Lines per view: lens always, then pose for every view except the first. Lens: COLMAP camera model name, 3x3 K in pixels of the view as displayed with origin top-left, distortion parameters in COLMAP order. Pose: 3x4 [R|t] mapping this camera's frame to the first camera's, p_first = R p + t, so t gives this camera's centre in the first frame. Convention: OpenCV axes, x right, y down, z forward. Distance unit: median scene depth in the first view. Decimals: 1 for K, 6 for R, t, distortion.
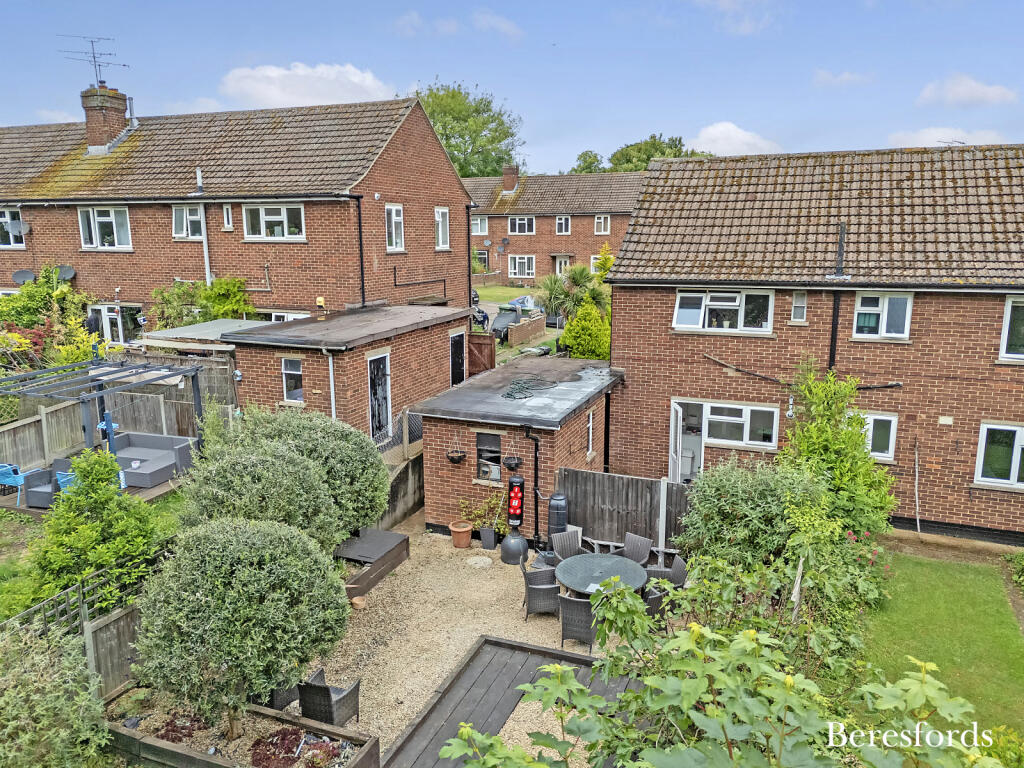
lens RADIAL K [[723.0, 0, 512.0], [0, 723.0, 384.0], [0, 0, 1]] dist [0.115726, -0.129876]
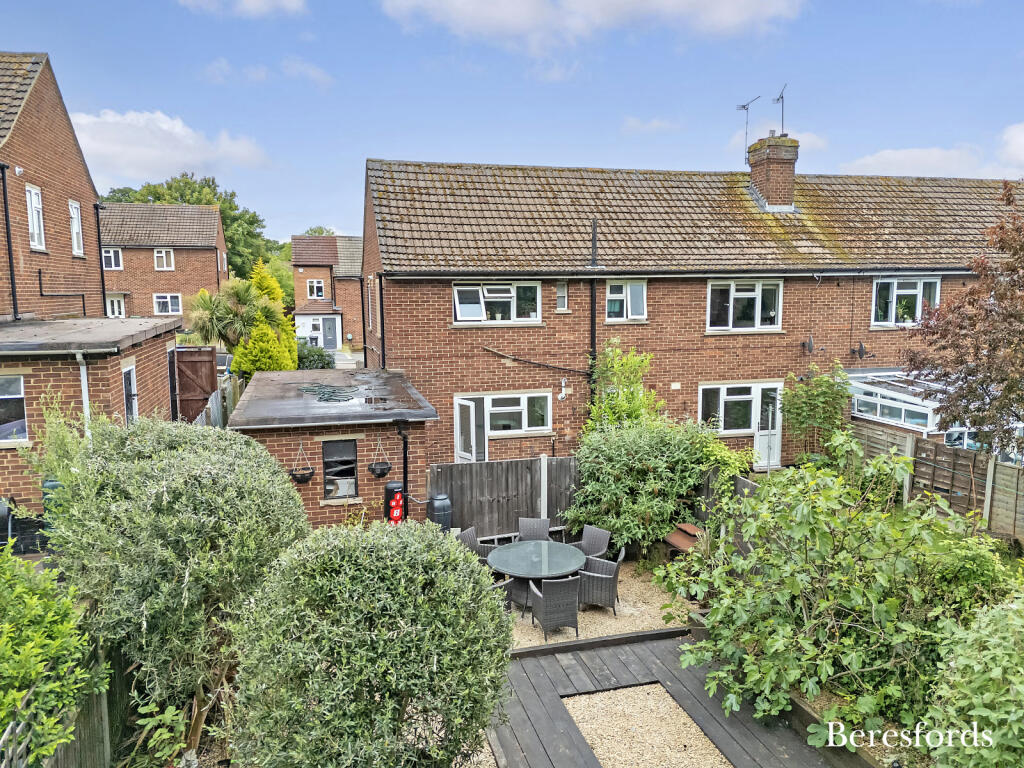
lens RADIAL K [[723.0, 0, 512.0], [0, 723.0, 384.0], [0, 0, 1]] dist [0.115726, -0.129876]
pose [[0.814504, -0.083533, 0.574112, -0.286573], [0.121501, 0.992196, -0.028012, 0.043418], [-0.567292, 0.092572, 0.818297, 0.170208]]
